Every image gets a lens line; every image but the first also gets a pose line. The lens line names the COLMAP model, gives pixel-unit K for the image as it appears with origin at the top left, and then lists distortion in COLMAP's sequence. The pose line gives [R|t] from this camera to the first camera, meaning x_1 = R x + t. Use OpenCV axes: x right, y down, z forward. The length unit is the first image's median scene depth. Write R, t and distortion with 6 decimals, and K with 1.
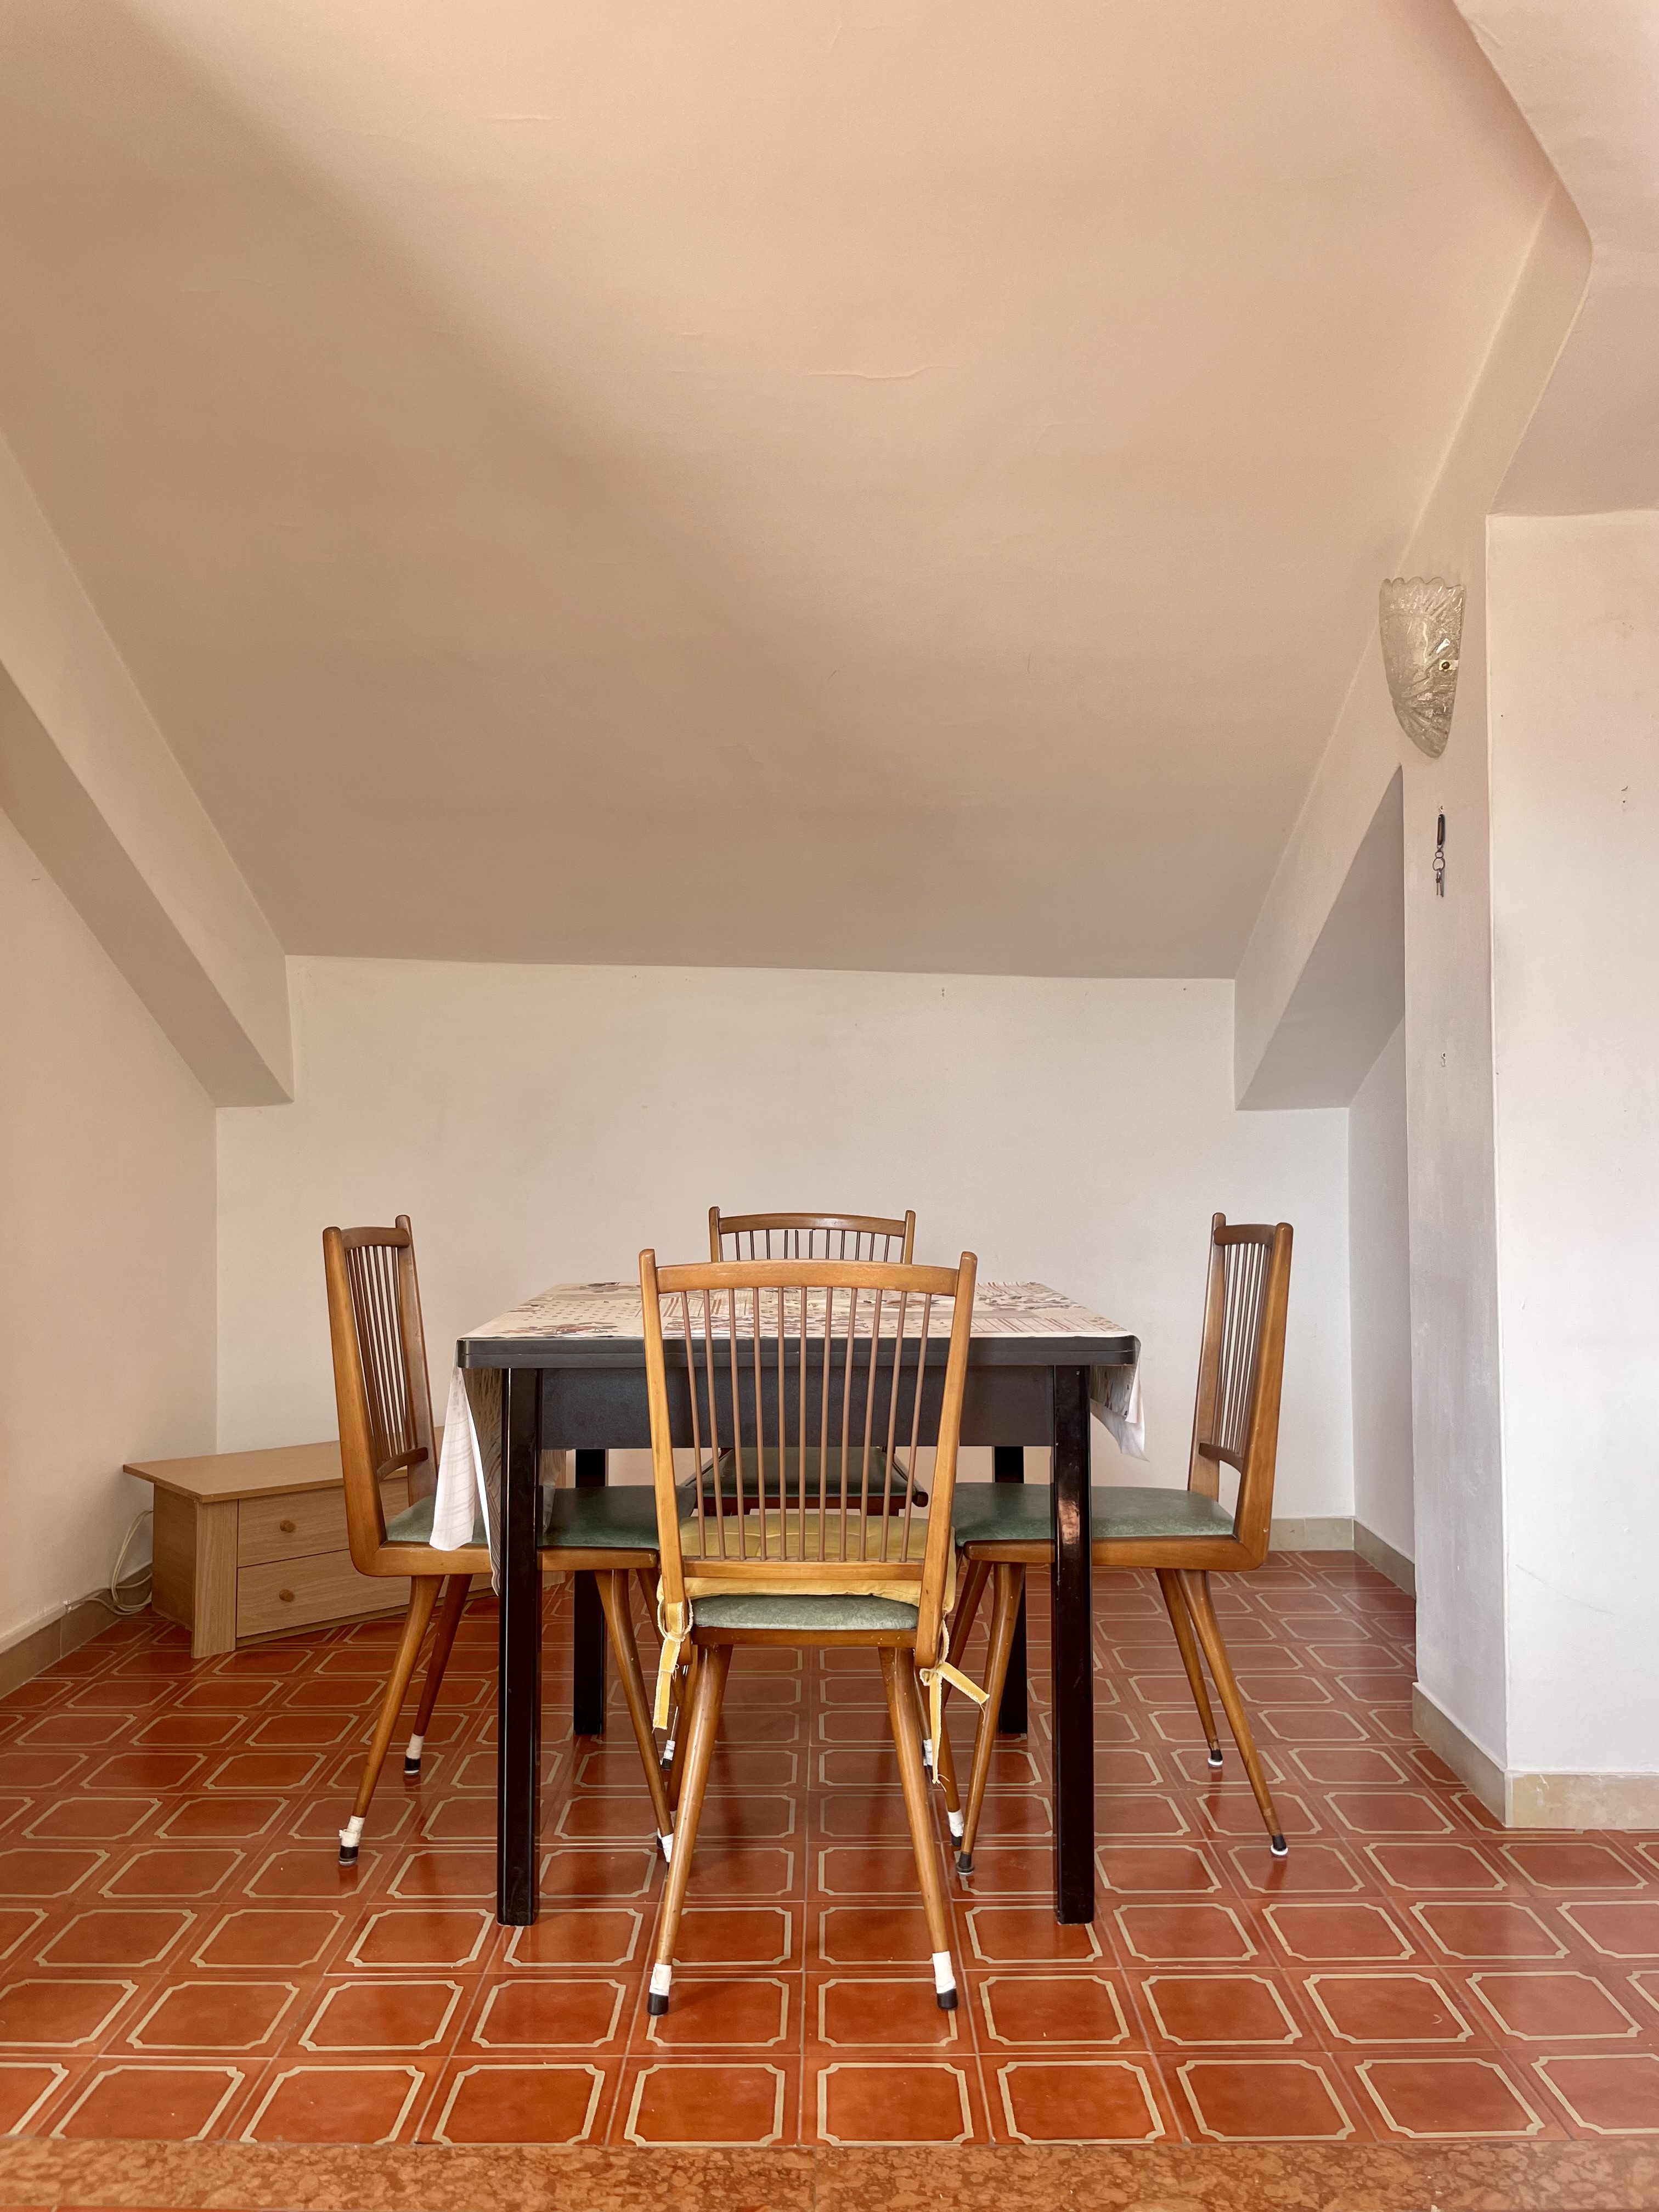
lens RADIAL K [[1700.1, 0, 829.5], [0, 1700.1, 1106.0], [0, 0, 1]] dist [0.006097, 0.004011]
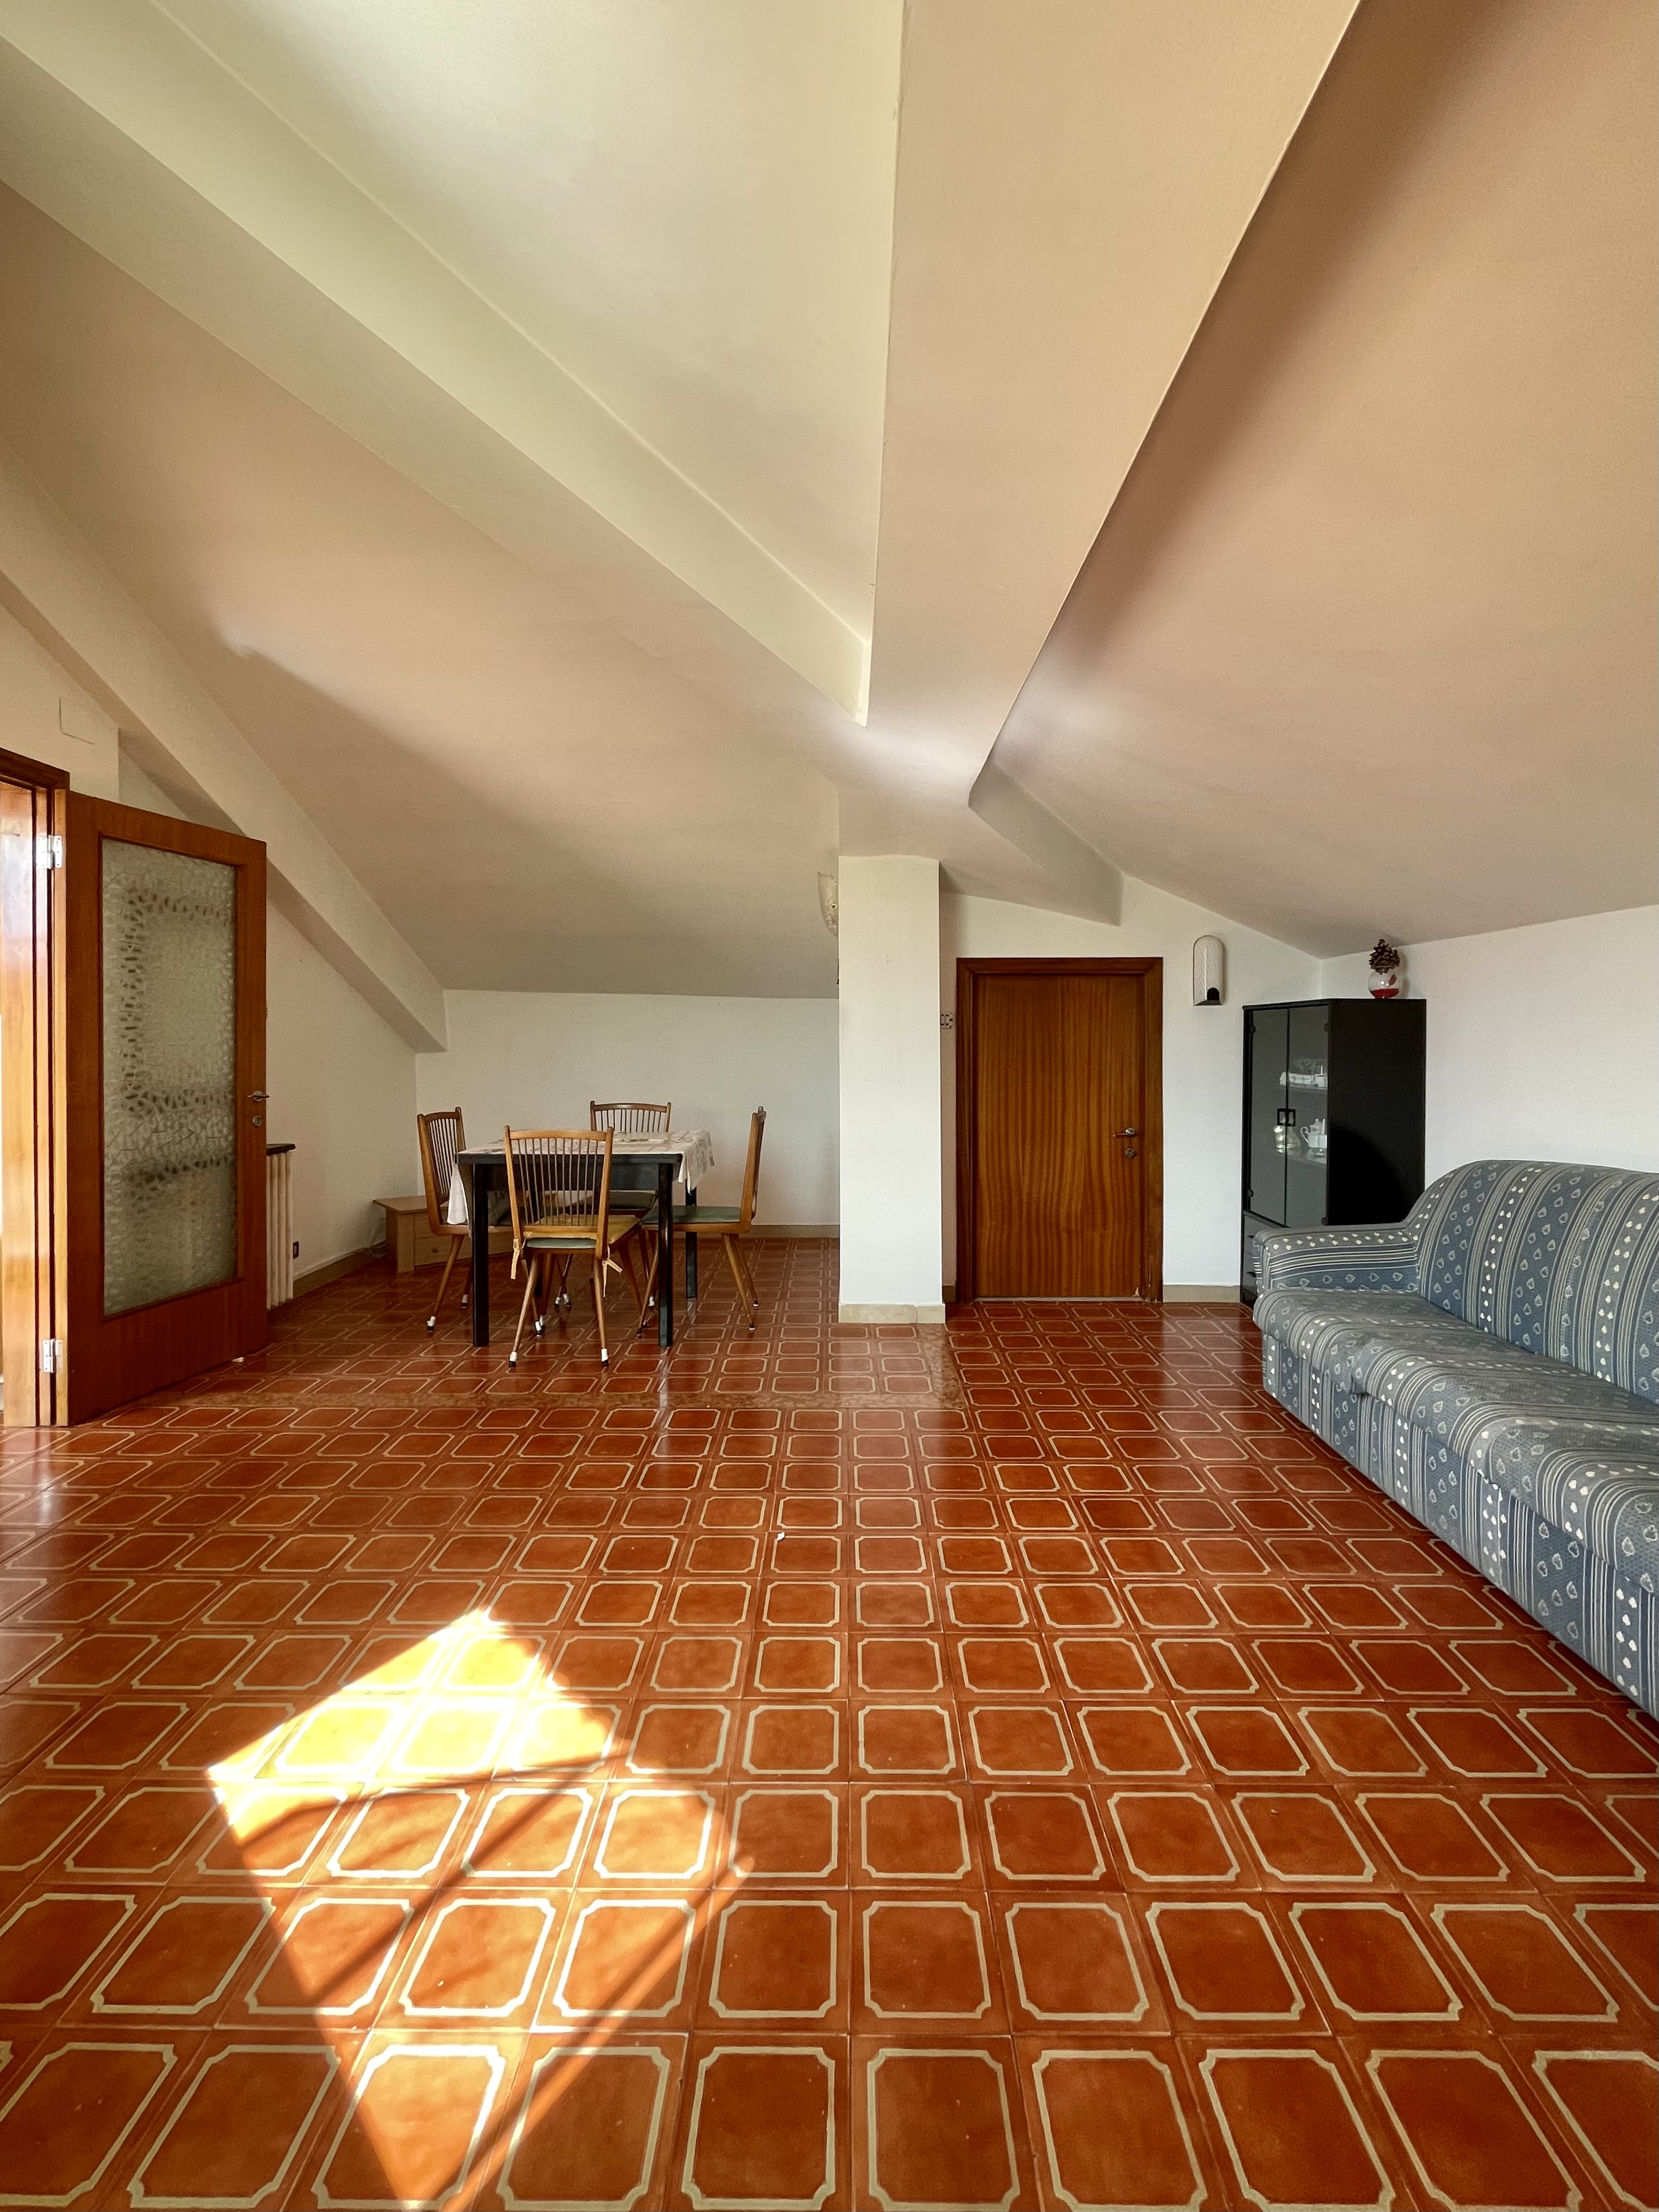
lens RADIAL K [[916.6, 0, 829.5], [0, 916.6, 1106.0], [0, 0, 1]] dist [-0.002538, -0.000591]
pose [[0.999936, 0.003533, 0.010732, 0.393625], [-0.004502, 0.995777, 0.091696, -0.088155], [-0.010362, -0.091738, 0.995729, -0.545617]]
